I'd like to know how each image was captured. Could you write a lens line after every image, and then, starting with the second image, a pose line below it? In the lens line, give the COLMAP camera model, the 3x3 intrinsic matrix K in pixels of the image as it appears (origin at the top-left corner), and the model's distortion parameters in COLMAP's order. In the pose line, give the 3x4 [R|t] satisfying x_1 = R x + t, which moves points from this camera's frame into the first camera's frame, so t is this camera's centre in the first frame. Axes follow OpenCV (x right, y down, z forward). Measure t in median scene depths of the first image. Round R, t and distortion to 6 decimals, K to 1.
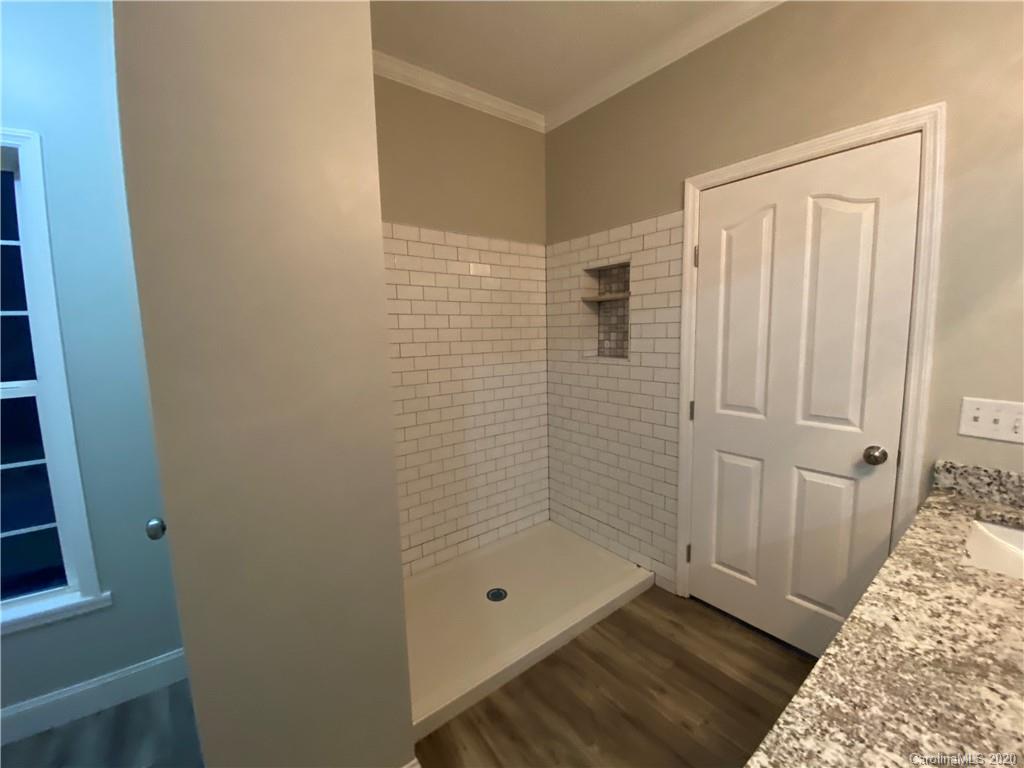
lens RADIAL K [[418.0, 0, 514.8], [0, 418.0, 381.3], [0, 0, 1]] dist [-0.018175, -0.005567]
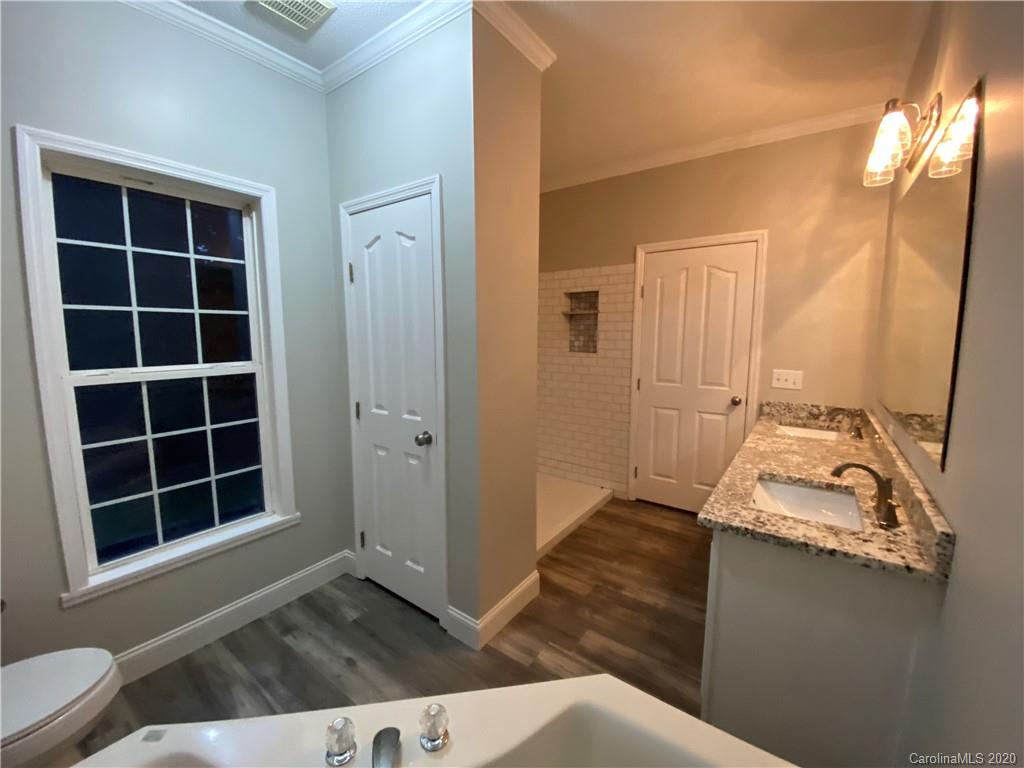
lens RADIAL K [[418.0, 0, 508.8], [0, 418.0, 384.2], [0, 0, 1]] dist [-0.018175, -0.005567]
pose [[0.959269, -0.011765, 0.282248, -0.577819], [0.011455, 0.999931, 0.002748, 0.065141], [-0.282261, 0.000597, 0.959338, -0.478290]]
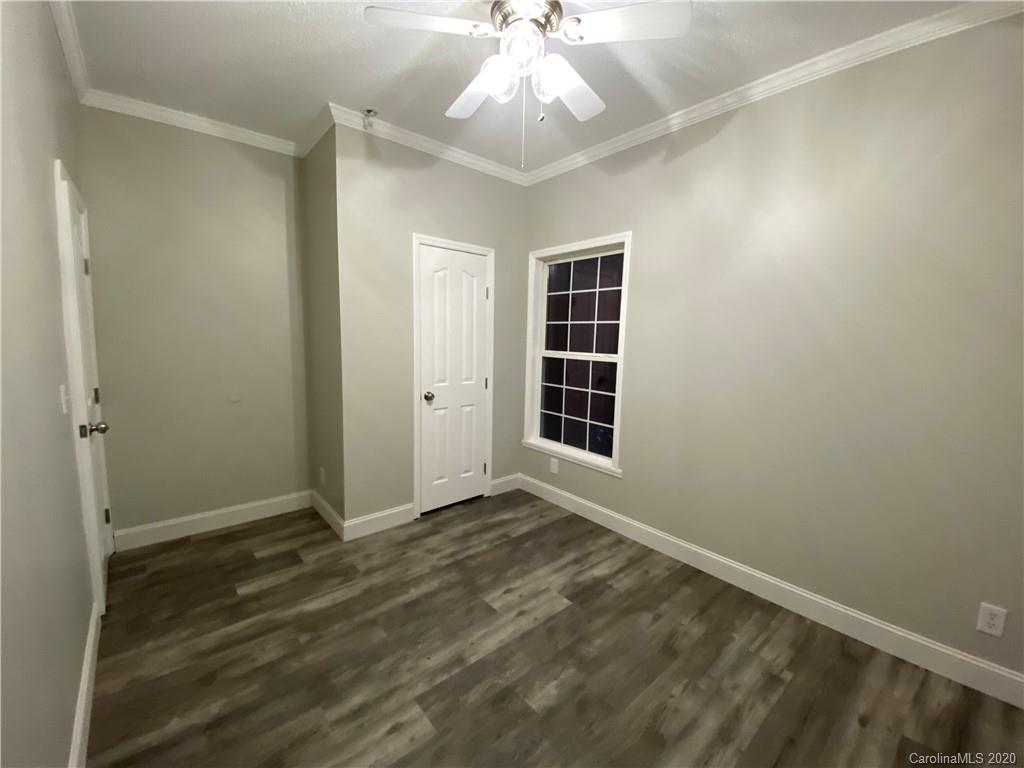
lens RADIAL K [[418.0, 0, 521.2], [0, 418.0, 374.3], [0, 0, 1]] dist [-0.018175, -0.005567]
pose [[0.034666, 0.125710, -0.991461, 0.676793], [-0.132685, 0.983854, 0.120106, -0.070614], [0.990552, 0.127388, 0.050786, 0.318380]]
